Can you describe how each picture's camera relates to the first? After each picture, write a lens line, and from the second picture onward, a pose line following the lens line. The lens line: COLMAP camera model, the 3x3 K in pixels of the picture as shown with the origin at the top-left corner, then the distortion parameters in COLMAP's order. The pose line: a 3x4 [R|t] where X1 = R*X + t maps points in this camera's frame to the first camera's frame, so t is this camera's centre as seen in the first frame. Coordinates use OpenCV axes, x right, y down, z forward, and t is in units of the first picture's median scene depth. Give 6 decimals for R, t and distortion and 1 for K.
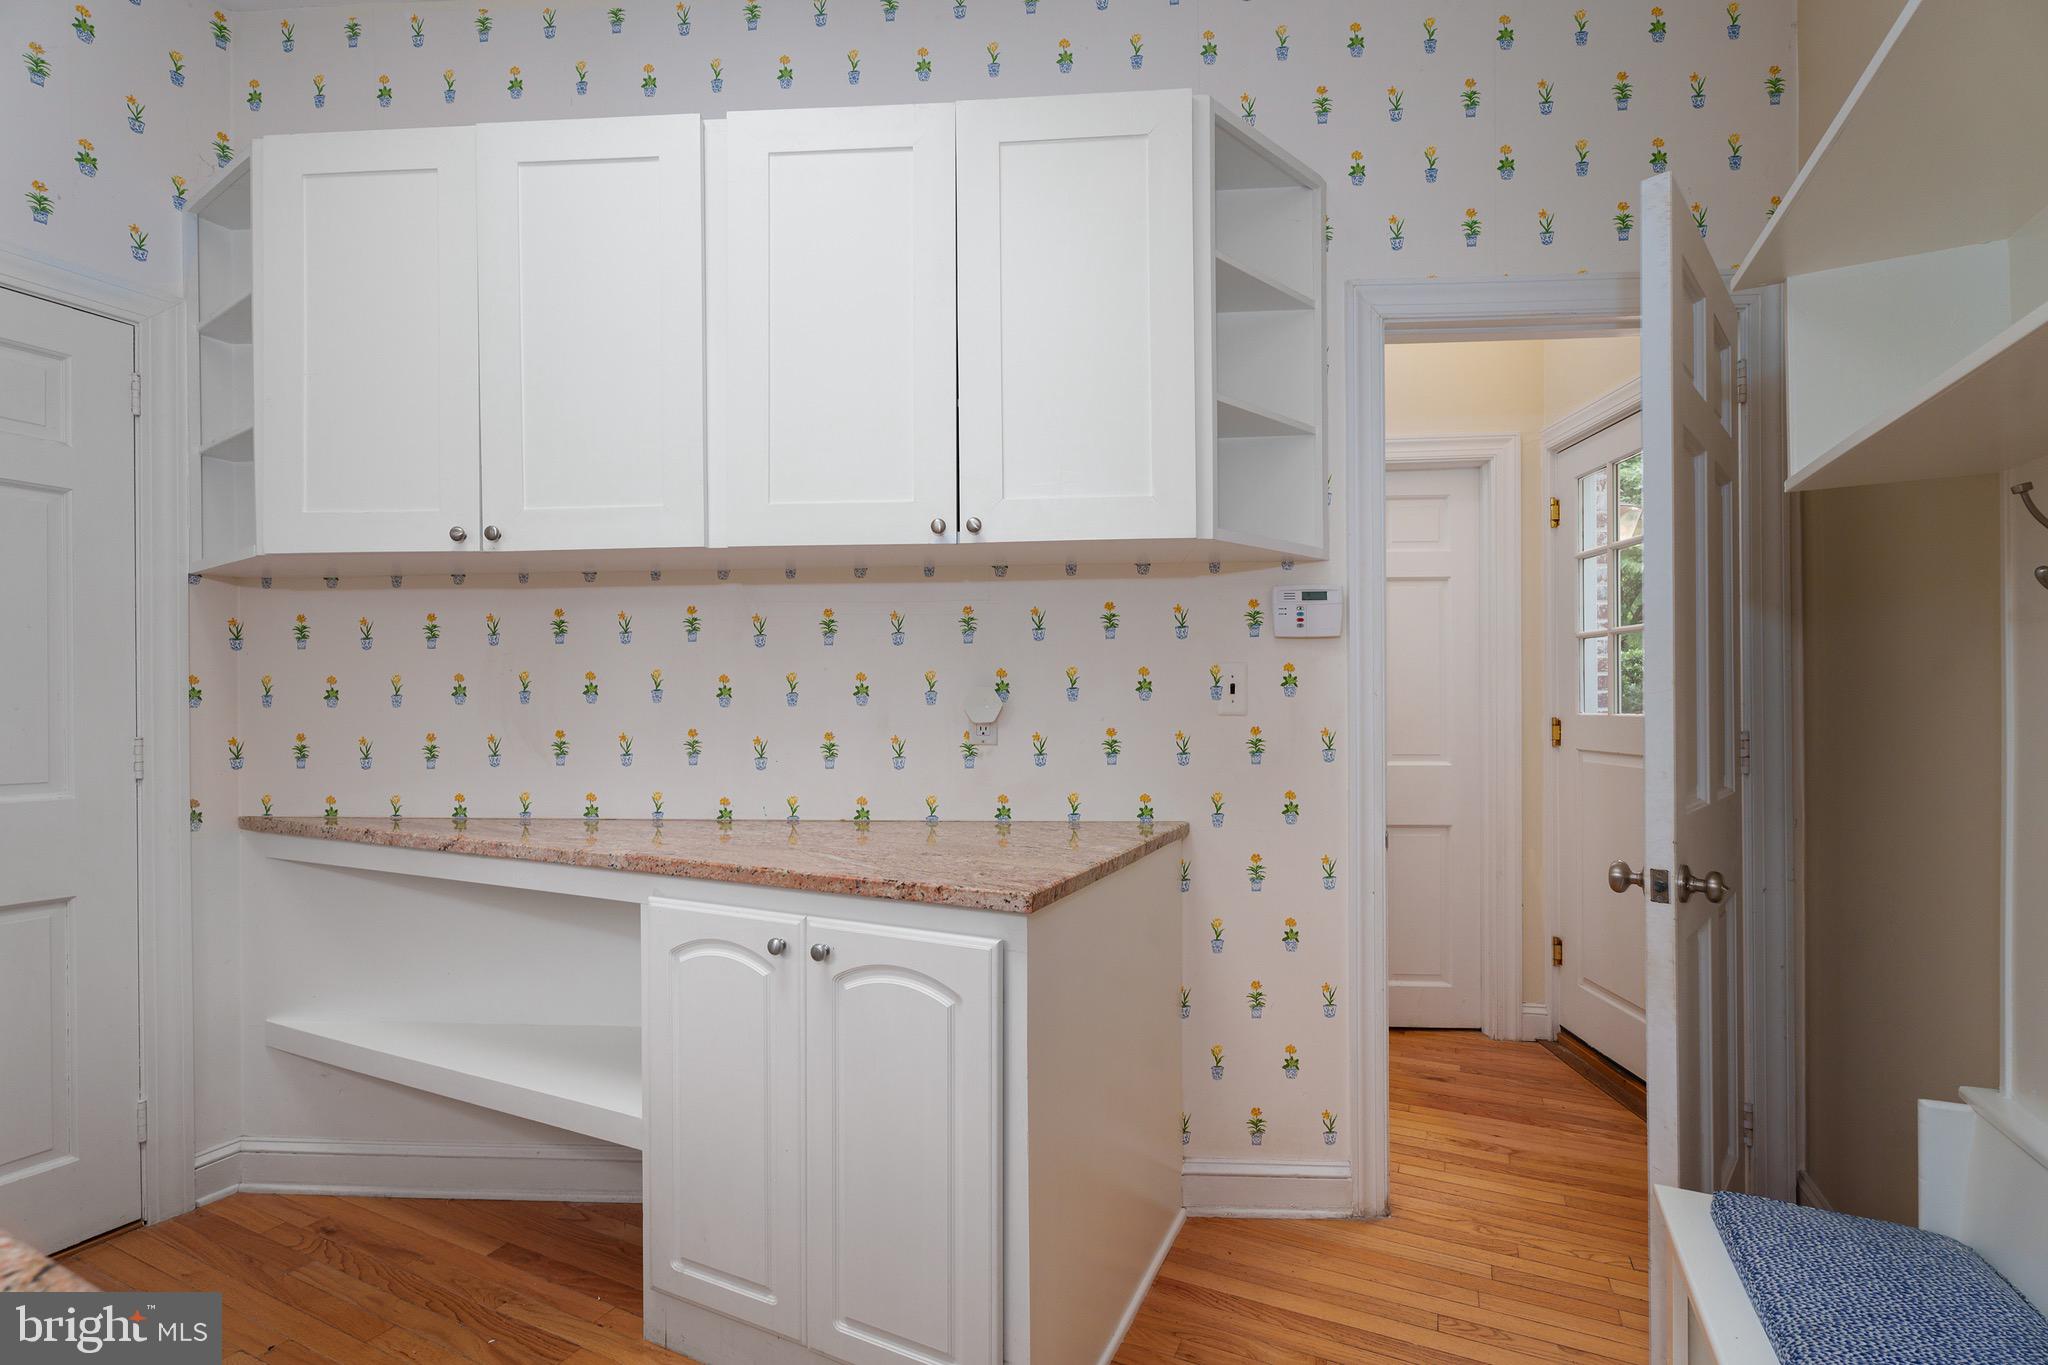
lens RADIAL K [[941.9, 0, 1027.9], [0, 941.9, 705.2], [0, 0, 1]] dist [0.000951, 0.000300]
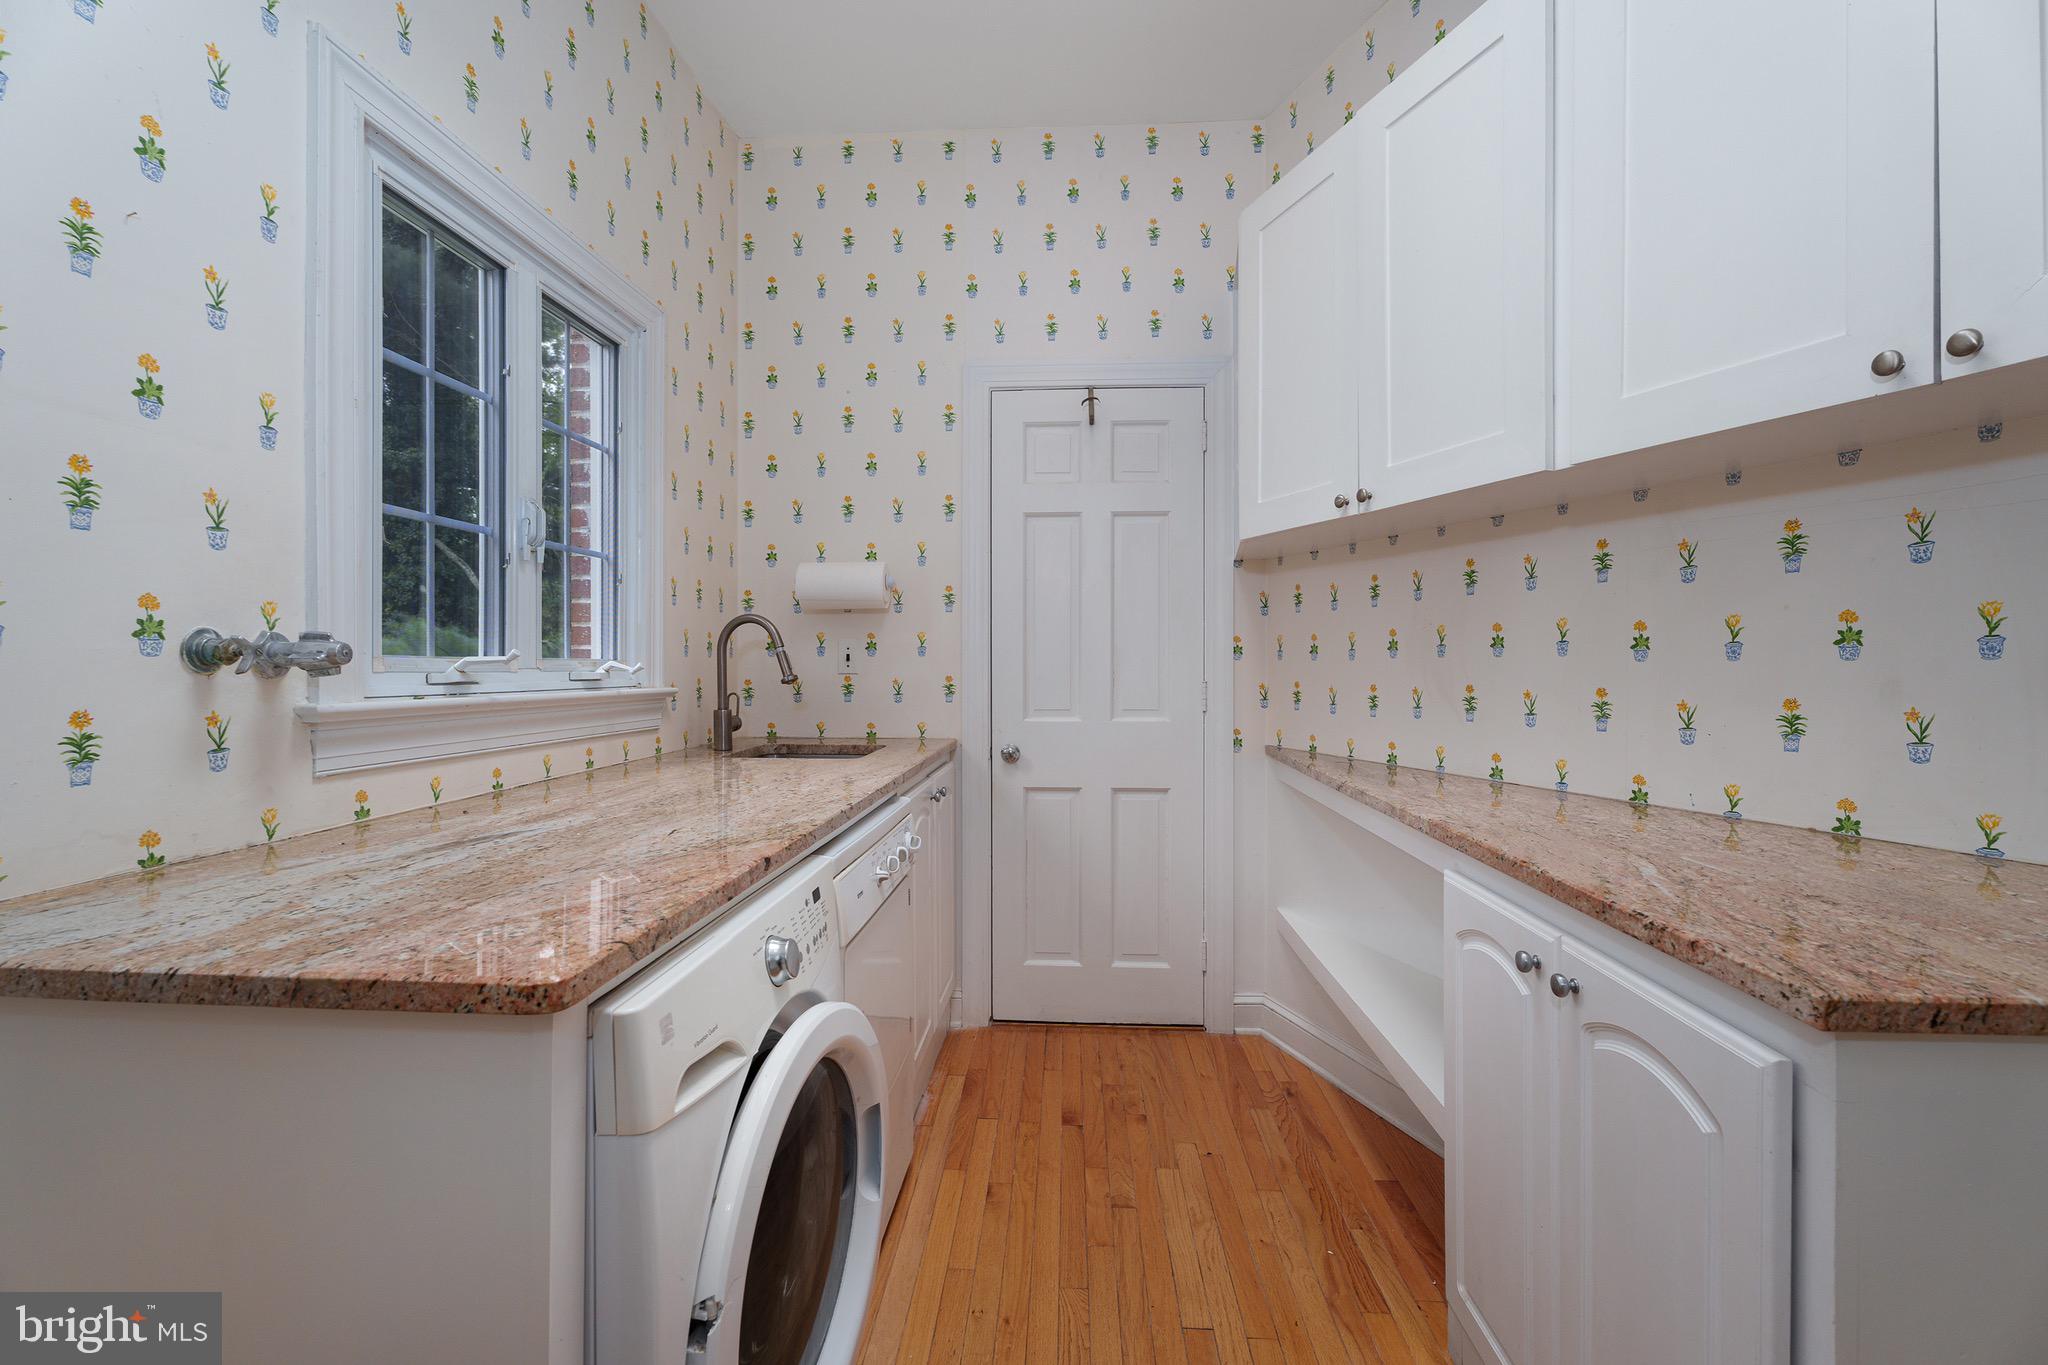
lens RADIAL K [[928.1, 0, 1018.8], [0, 928.1, 665.4], [0, 0, 1]] dist [-0.000705, -0.000089]
pose [[0.358974, 0.008313, -0.933310, 0.236257], [-0.002771, 0.999965, 0.007841, 0.000648], [0.933343, -0.000229, 0.358985, 0.244060]]
